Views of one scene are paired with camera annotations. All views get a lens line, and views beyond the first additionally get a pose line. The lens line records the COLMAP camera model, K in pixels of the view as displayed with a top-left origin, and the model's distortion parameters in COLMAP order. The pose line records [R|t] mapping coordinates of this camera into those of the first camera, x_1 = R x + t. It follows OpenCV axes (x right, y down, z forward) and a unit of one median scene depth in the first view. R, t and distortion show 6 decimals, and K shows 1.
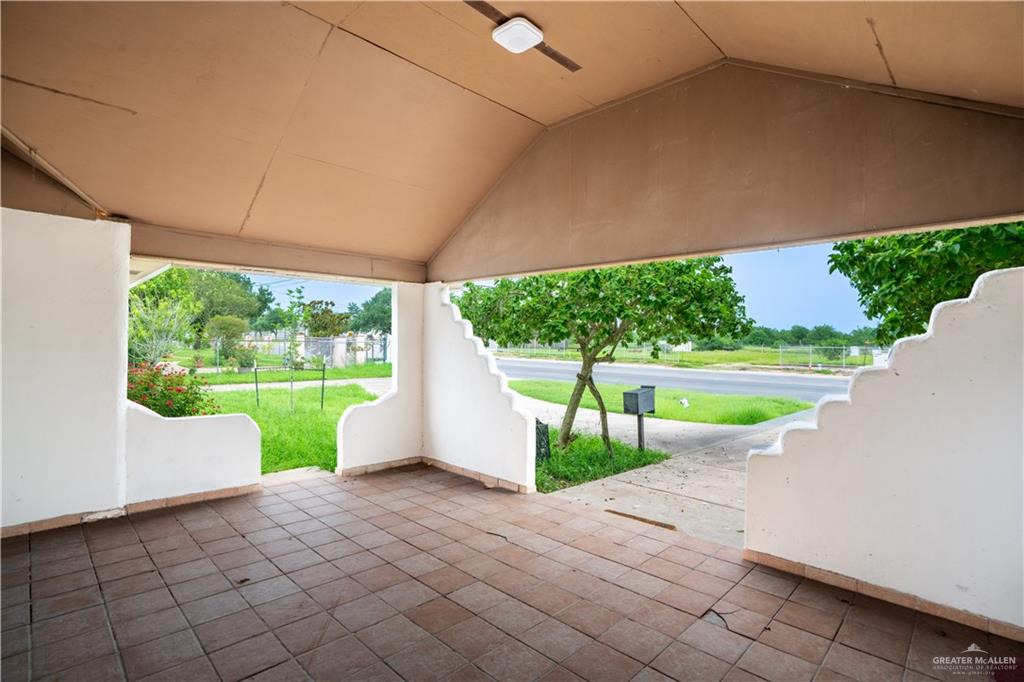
lens RADIAL K [[493.0, 0, 512.1], [0, 493.0, 342.5], [0, 0, 1]] dist [-0.024527, 0.000368]
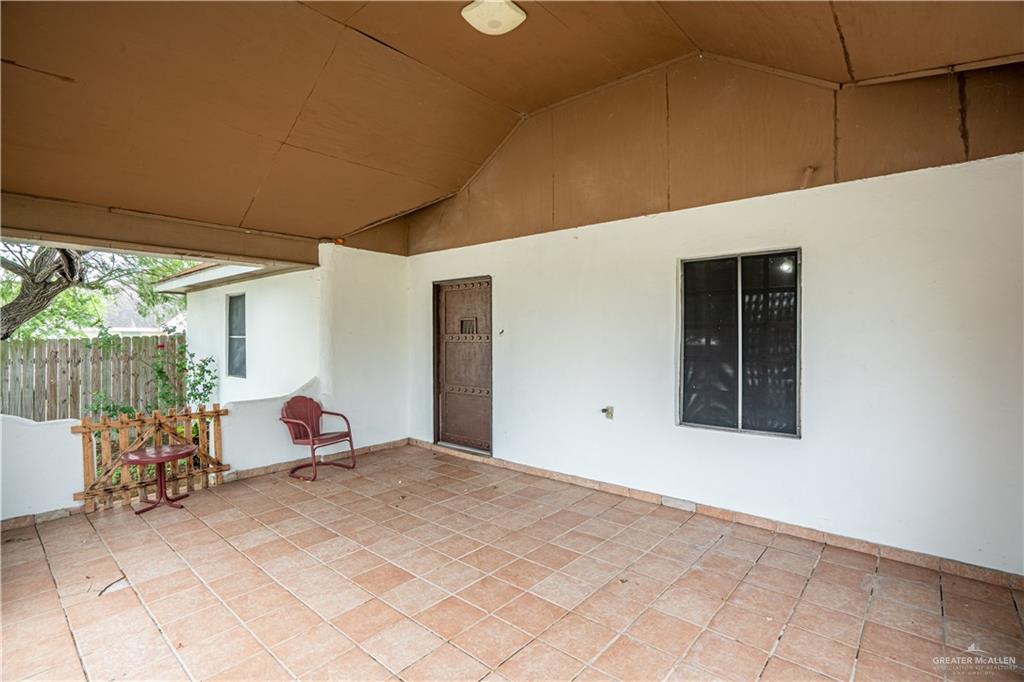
lens RADIAL K [[493.0, 0, 511.0], [0, 493.0, 338.1], [0, 0, 1]] dist [-0.024527, 0.000368]
pose [[-0.997564, -0.009169, -0.069150, -0.331912], [-0.008872, 0.999950, -0.004598, 0.024200], [0.069189, -0.003973, -0.997596, 1.945678]]
